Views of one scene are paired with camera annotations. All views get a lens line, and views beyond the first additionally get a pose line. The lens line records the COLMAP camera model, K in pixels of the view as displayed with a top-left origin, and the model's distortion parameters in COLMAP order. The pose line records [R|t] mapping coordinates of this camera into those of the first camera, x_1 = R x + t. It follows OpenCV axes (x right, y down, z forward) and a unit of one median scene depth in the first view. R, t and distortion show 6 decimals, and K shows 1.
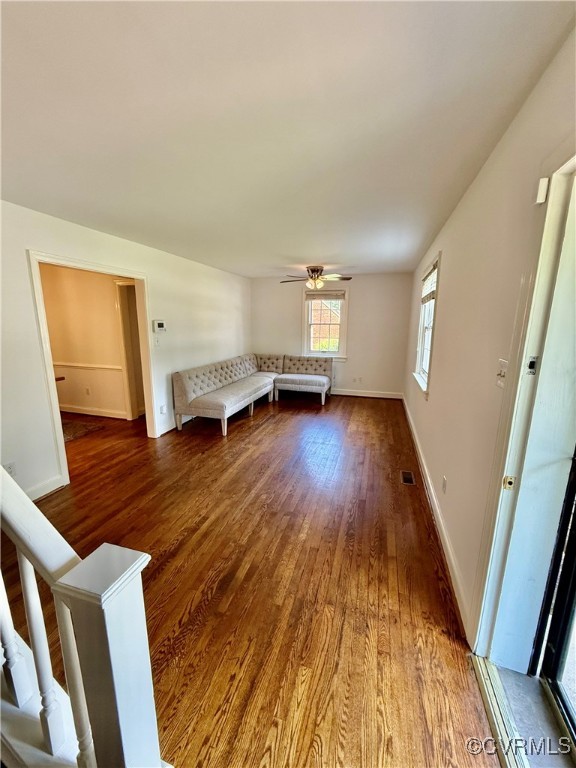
lens RADIAL K [[308.0, 0, 288.0], [0, 308.0, 382.4], [0, 0, 1]] dist [0.002392, 0.000152]
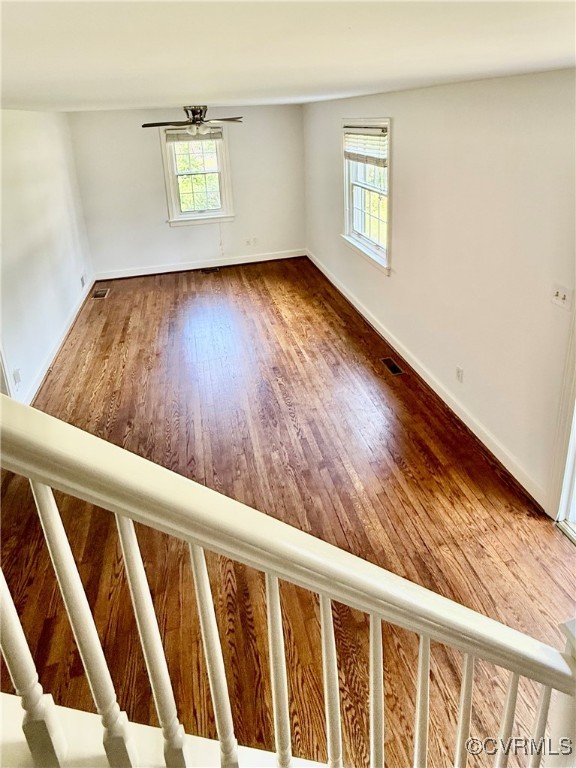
lens RADIAL K [[308.0, 0, 288.7], [0, 308.0, 383.1], [0, 0, 1]] dist [0.002392, 0.000152]
pose [[0.827118, -0.405728, 0.388922, -0.412870], [0.155750, 0.830364, 0.535012, -0.319936], [-0.540017, -0.381943, 0.750001, 0.625407]]
